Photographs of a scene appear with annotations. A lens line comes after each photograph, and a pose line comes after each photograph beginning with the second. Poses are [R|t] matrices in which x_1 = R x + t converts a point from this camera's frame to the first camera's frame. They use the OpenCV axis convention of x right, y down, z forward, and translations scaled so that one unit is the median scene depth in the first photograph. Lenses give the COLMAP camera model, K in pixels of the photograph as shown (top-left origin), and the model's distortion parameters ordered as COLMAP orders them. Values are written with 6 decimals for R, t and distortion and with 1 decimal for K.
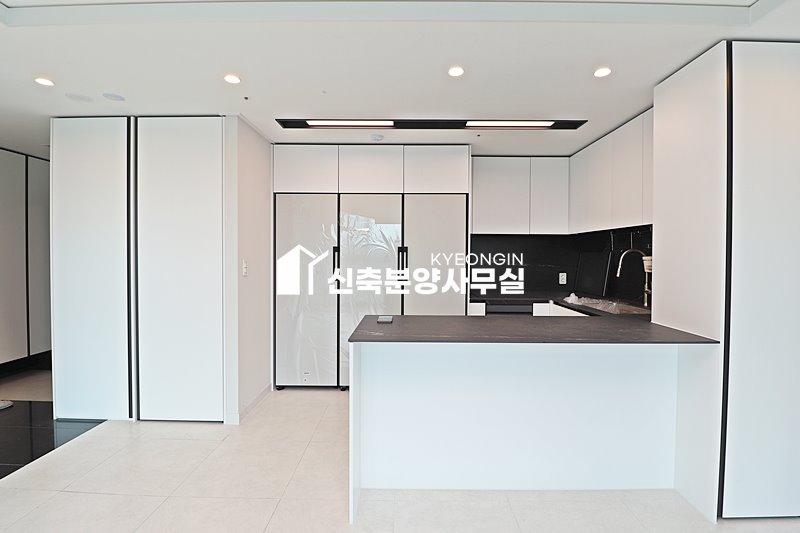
lens RADIAL K [[372.0, 0, 404.6], [0, 372.0, 260.8], [0, 0, 1]] dist [0.000527, -0.013781]
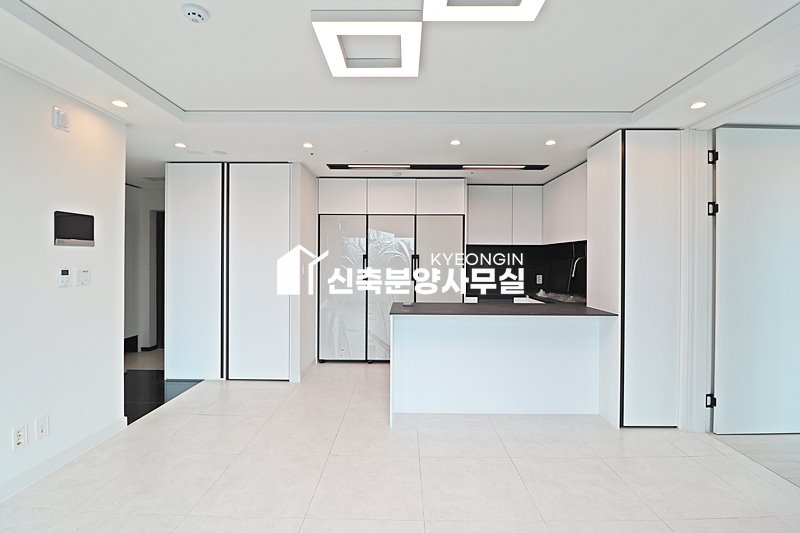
lens RADIAL K [[368.8, 0, 402.2], [0, 368.8, 259.0], [0, 0, 1]] dist [-0.002767, -0.009752]
pose [[0.999990, 0.000329, -0.004366, -0.049364], [-0.000408, 0.999834, -0.018213, 0.001792], [0.004359, 0.018214, 0.999825, -0.344357]]
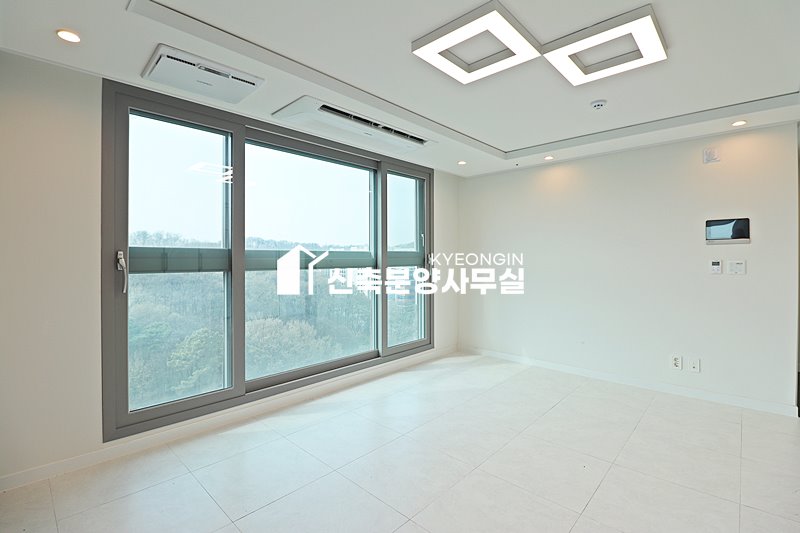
lens RADIAL K [[368.8, 0, 402.2], [0, 368.8, 259.0], [0, 0, 1]] dist [-0.002767, -0.009752]
pose [[-0.678742, 0.000392, -0.734377, 0.591718], [-0.012748, 0.999843, 0.012315, 0.001420], [0.734266, 0.017721, -0.678630, 0.413092]]
